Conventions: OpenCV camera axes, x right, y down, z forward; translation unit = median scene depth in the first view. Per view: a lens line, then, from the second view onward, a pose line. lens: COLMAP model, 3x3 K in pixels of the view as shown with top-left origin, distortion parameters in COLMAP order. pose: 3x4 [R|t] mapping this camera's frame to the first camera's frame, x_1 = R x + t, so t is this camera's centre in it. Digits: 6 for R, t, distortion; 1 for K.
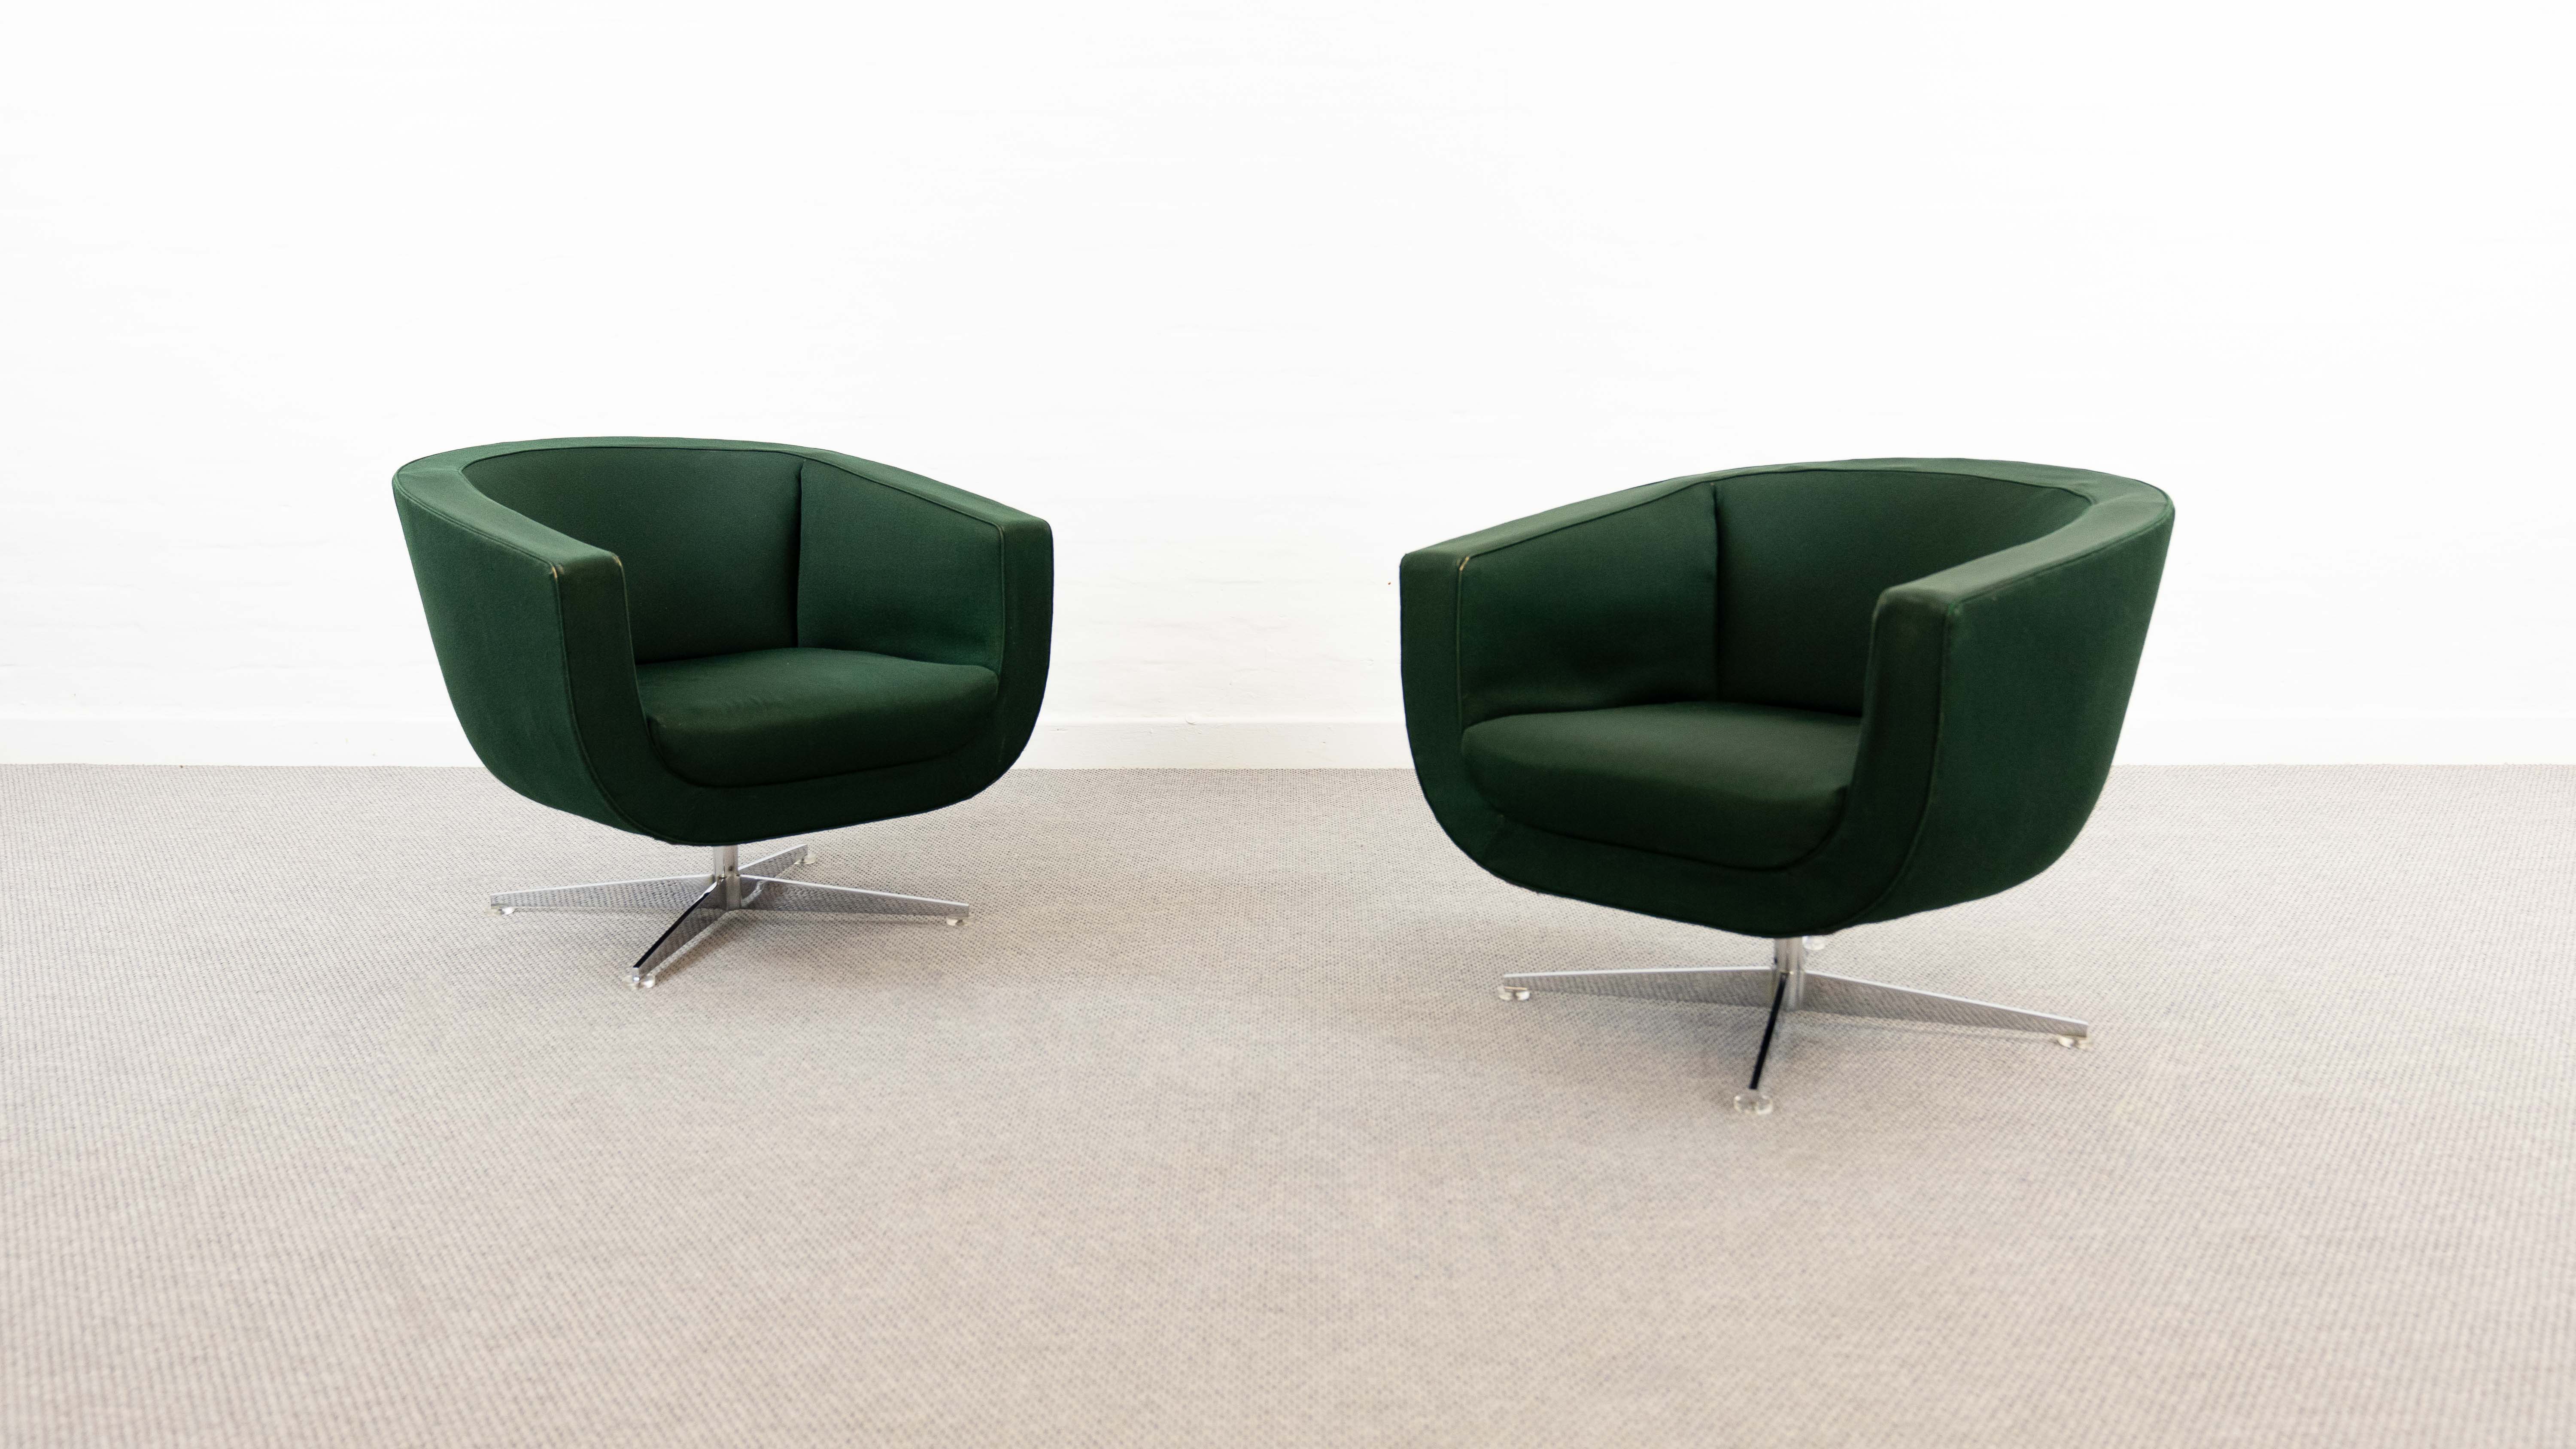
lens RADIAL K [[2335.4, 0, 1288.0], [0, 2335.4, 724.5], [0, 0, 1]] dist [-0.007203, 0.004857]
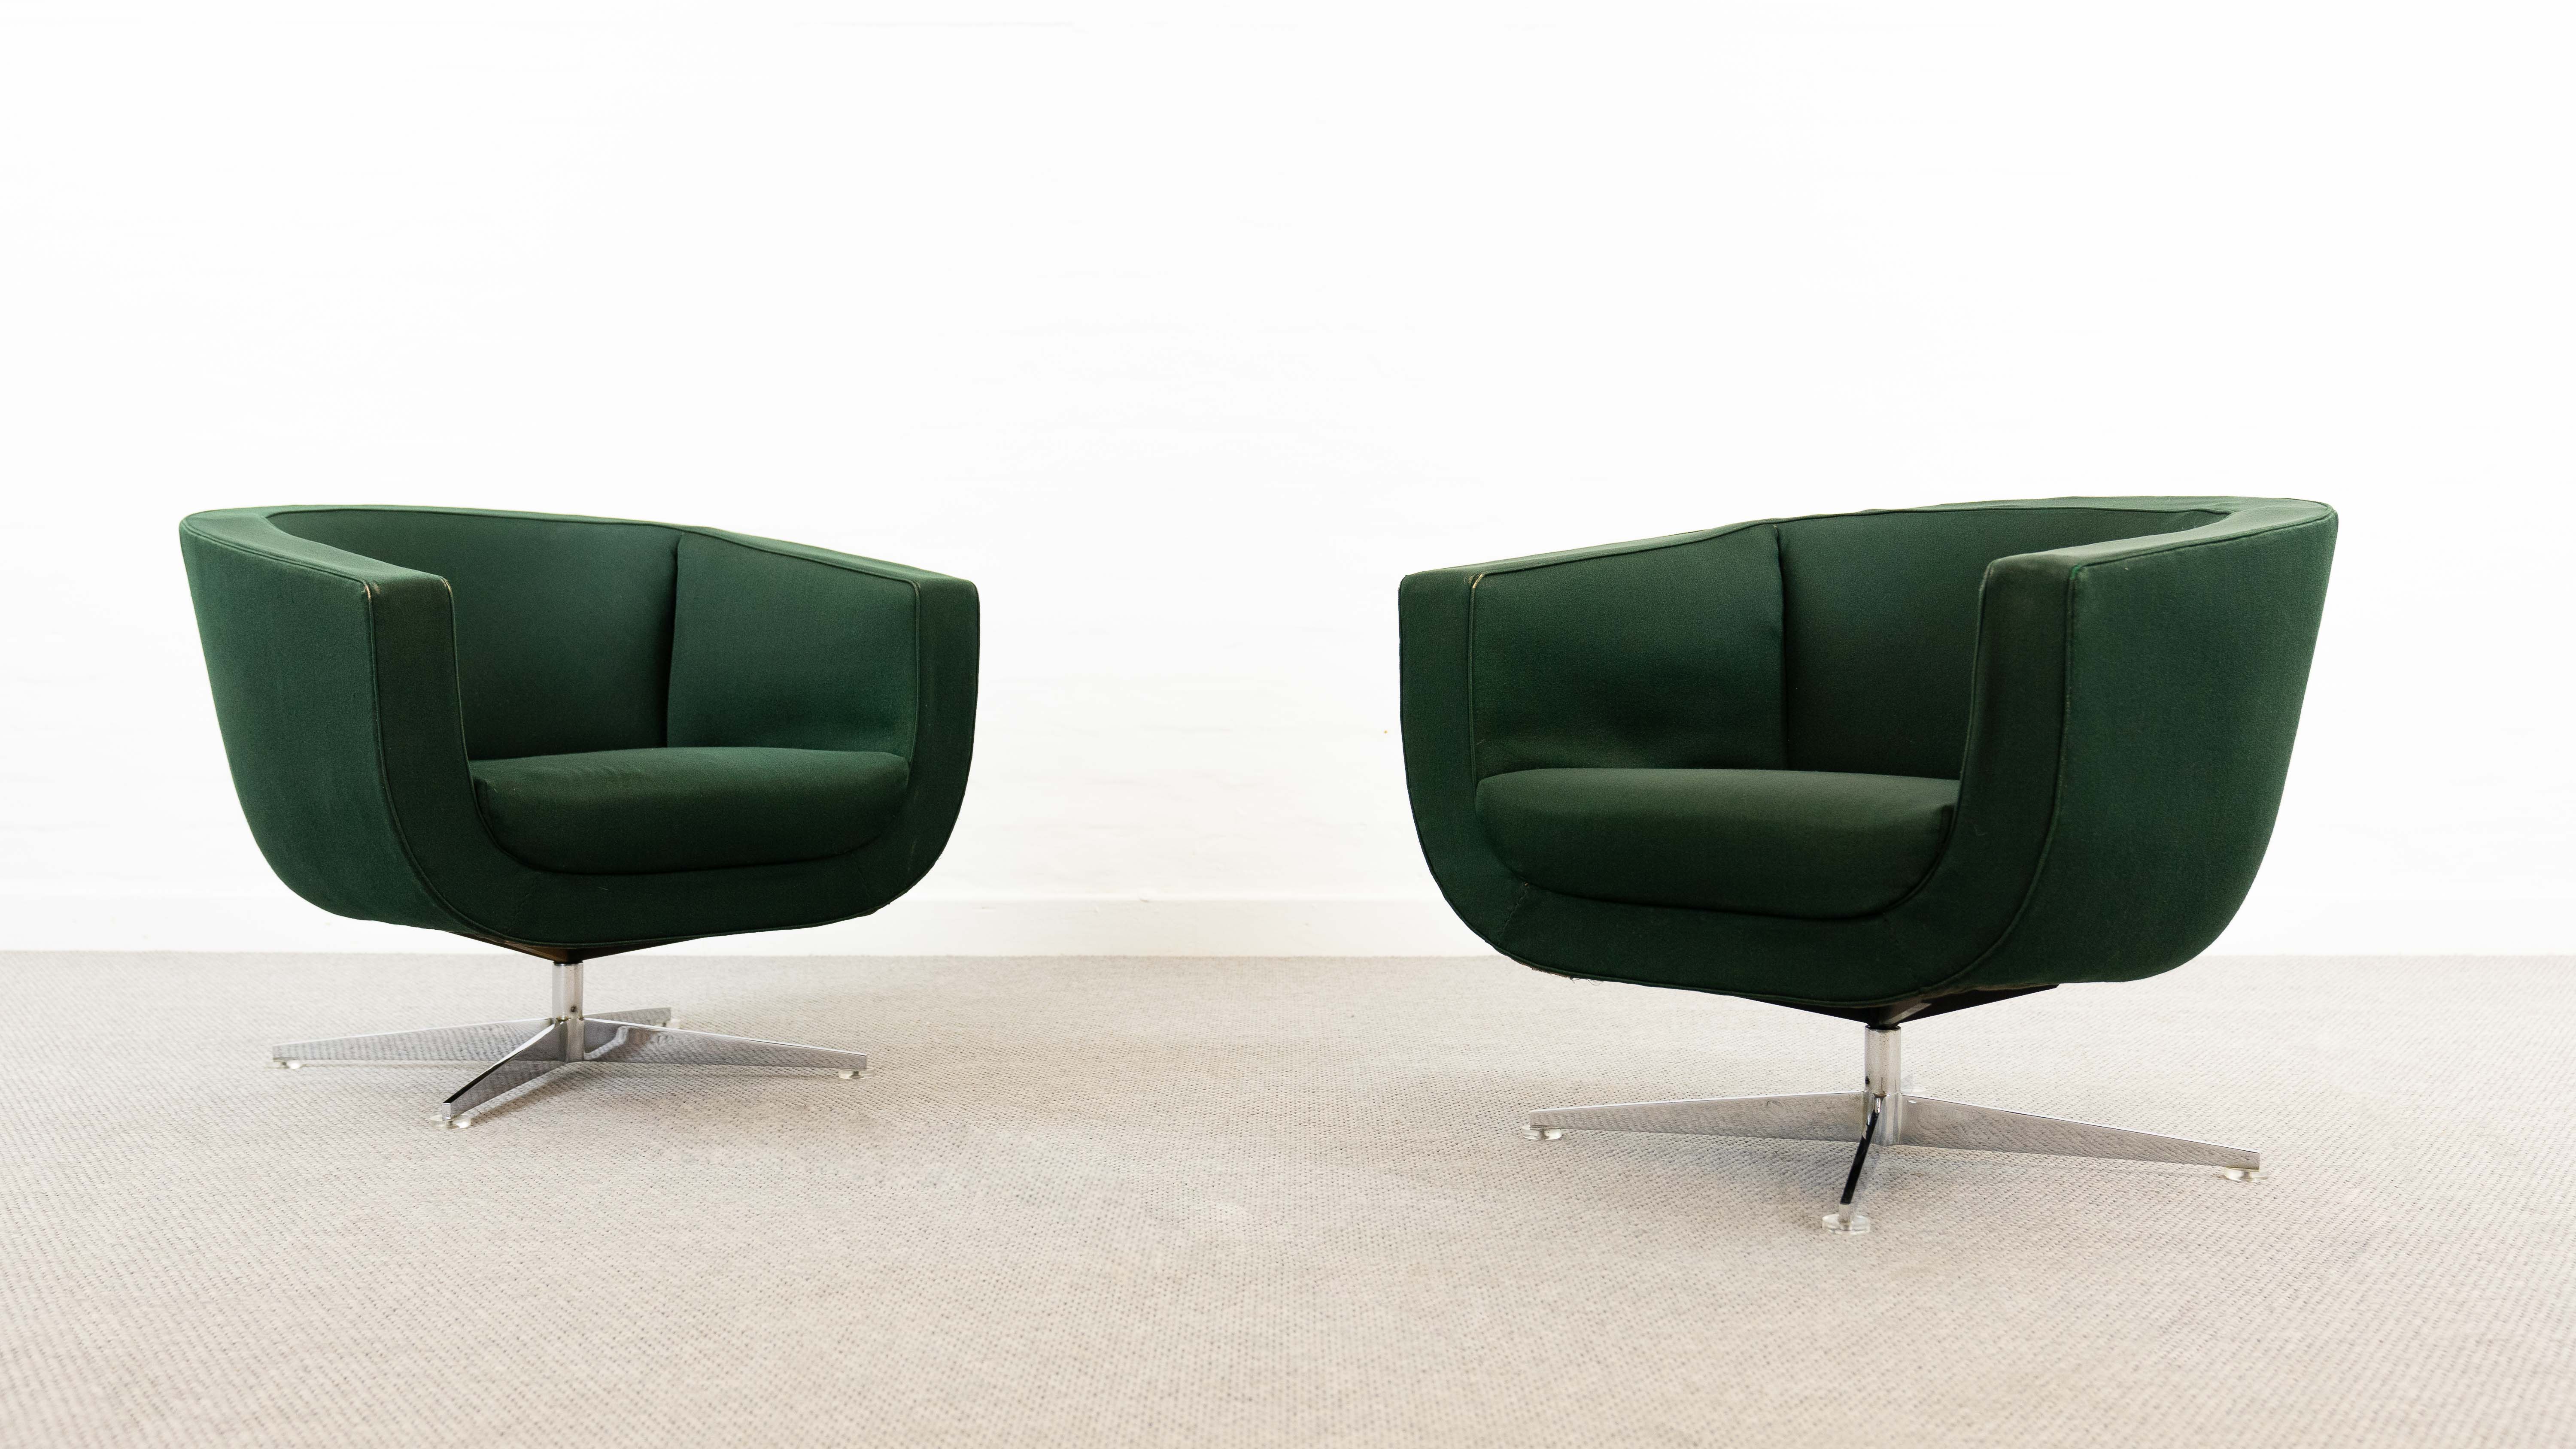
lens RADIAL K [[2756.6, 0, 1288.0], [0, 2756.6, 724.5], [0, 0, 1]] dist [0.007831, -0.009685]
pose [[0.999953, 0.004881, 0.008387, 0.000822], [-0.003676, 0.990405, -0.138150, 0.136436], [-0.008981, 0.138112, 0.990376, 0.053476]]
